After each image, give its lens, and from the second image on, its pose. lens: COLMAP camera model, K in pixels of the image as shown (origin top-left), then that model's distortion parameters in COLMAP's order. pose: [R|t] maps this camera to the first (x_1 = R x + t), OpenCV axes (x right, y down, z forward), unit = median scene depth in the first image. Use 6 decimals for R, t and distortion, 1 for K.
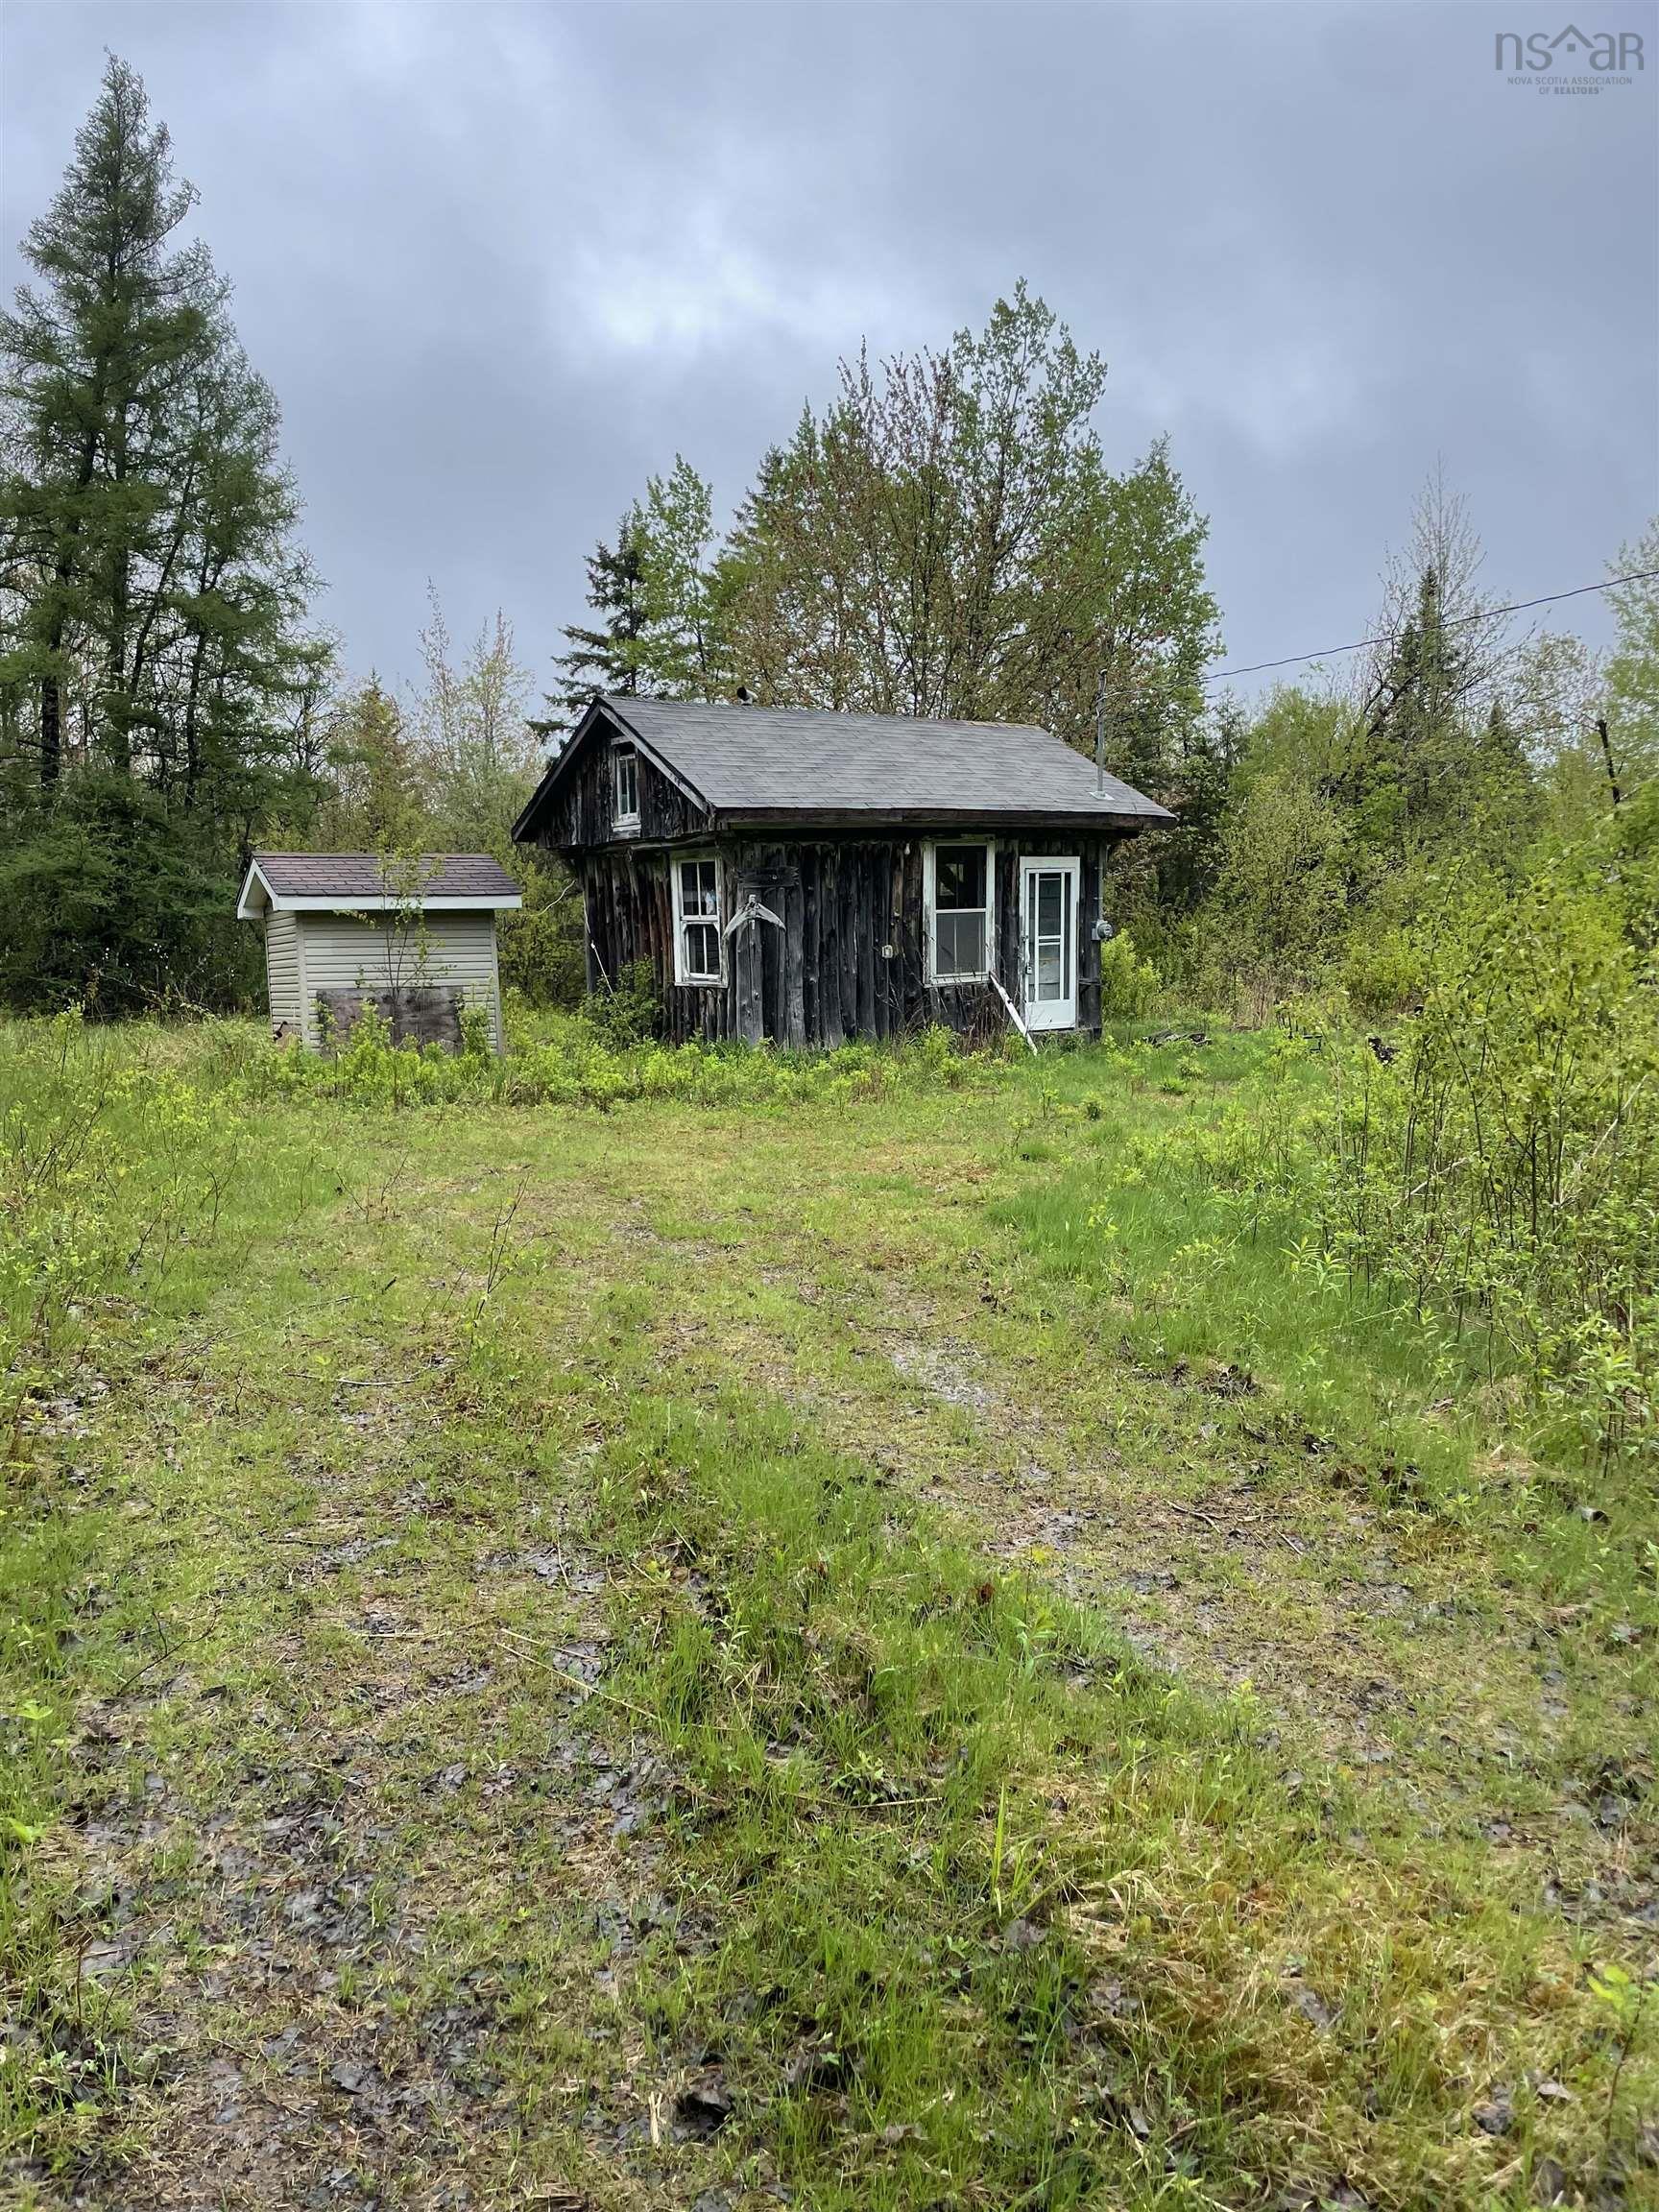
lens RADIAL K [[1725.4, 0, 804.8], [0, 1725.4, 1115.8], [0, 0, 1]] dist [0.154816, -0.352425]
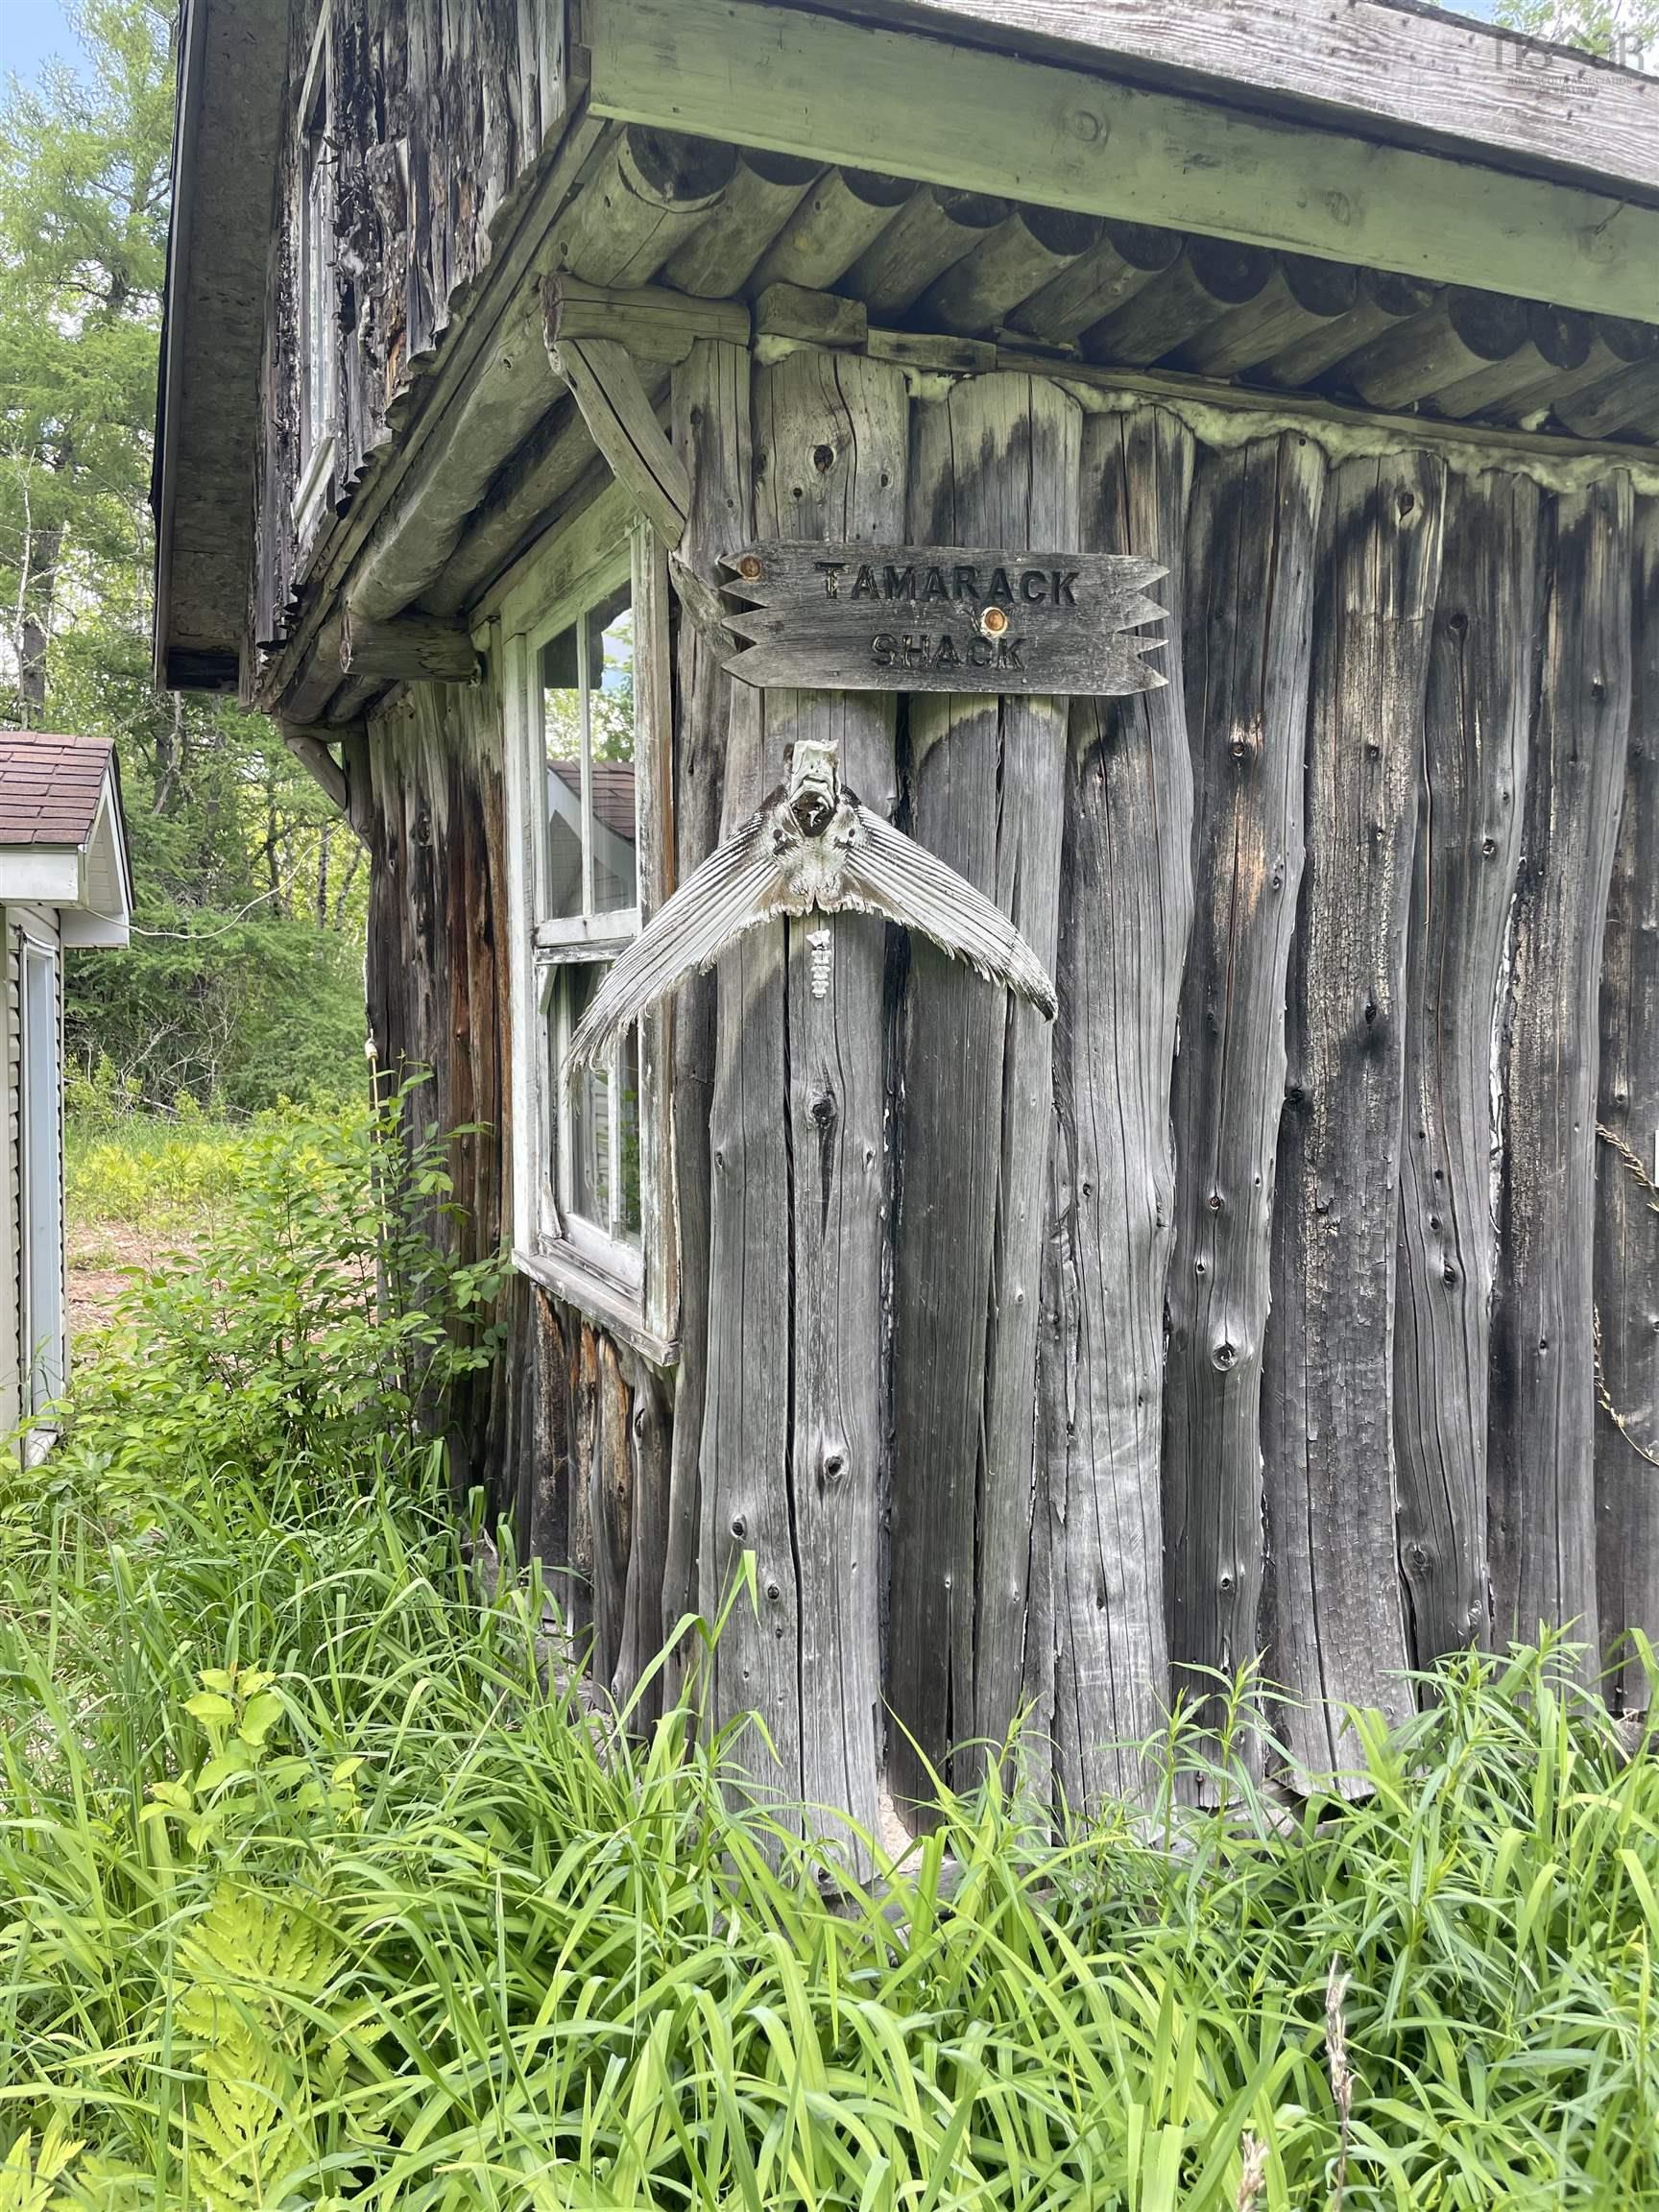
lens RADIAL K [[1725.4, 0, 804.8], [0, 1725.4, 1115.8], [0, 0, 1]] dist [0.154816, -0.352425]
pose [[0.983488, 0.041878, -0.176061, -0.005722], [-0.050198, 0.997810, -0.043069, -0.085244], [0.173872, 0.051196, 0.983437, 0.799764]]
